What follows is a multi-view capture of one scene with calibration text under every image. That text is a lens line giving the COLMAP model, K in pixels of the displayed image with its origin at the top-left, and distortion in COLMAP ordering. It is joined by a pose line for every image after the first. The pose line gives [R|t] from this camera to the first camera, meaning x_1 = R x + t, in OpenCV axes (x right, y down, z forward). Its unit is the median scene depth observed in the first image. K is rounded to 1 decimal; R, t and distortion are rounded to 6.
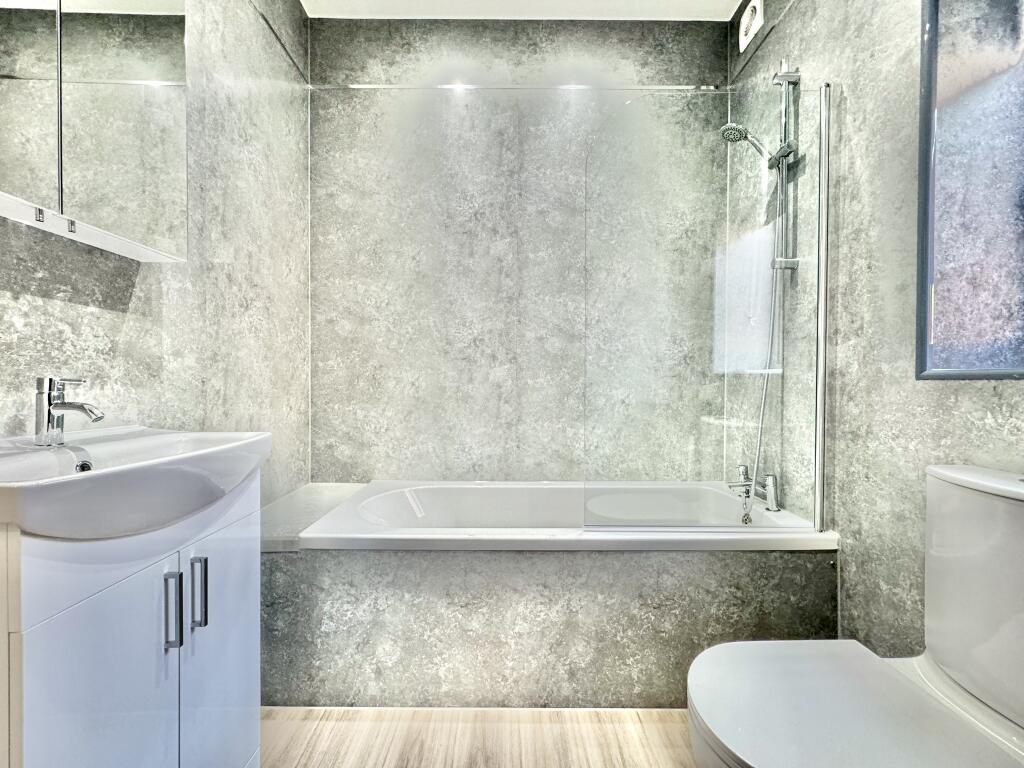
lens RADIAL K [[408.1, 0, 511.0], [0, 408.1, 385.5], [0, 0, 1]] dist [-0.003382, -0.000276]
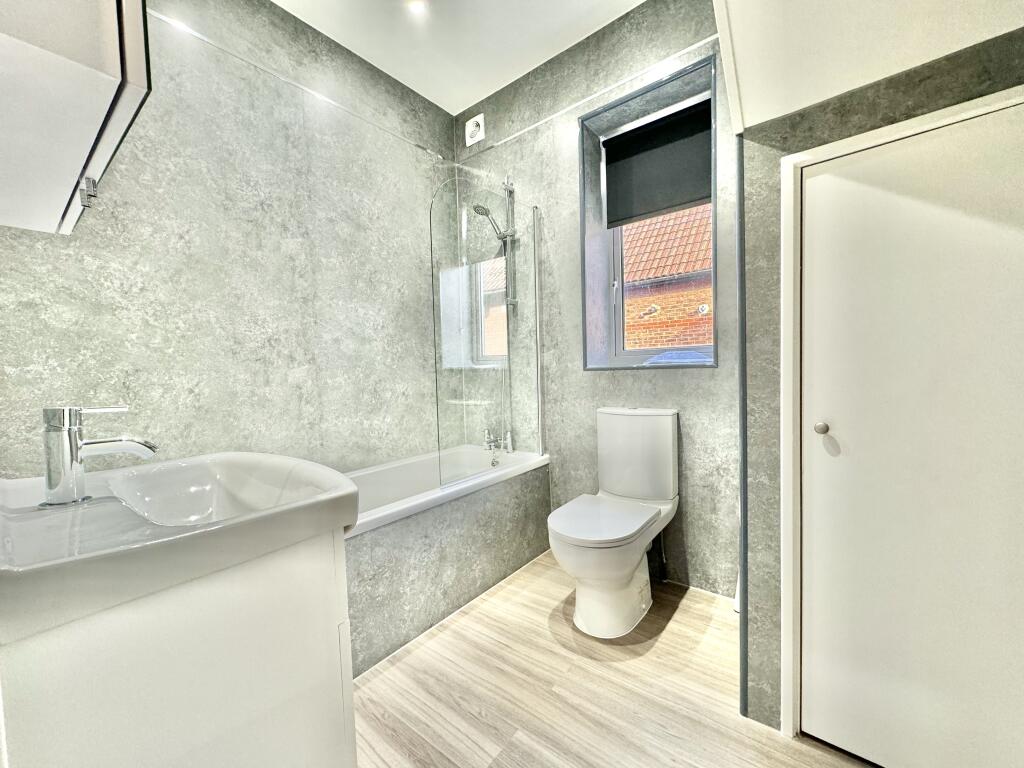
lens RADIAL K [[408.1, 0, 515.0], [0, 408.1, 384.4], [0, 0, 1]] dist [-0.003382, -0.000276]
pose [[0.619395, -0.055305, 0.783129, -0.527823], [0.041886, 0.998423, 0.037381, -0.022187], [-0.783962, 0.009649, 0.620734, -0.026279]]
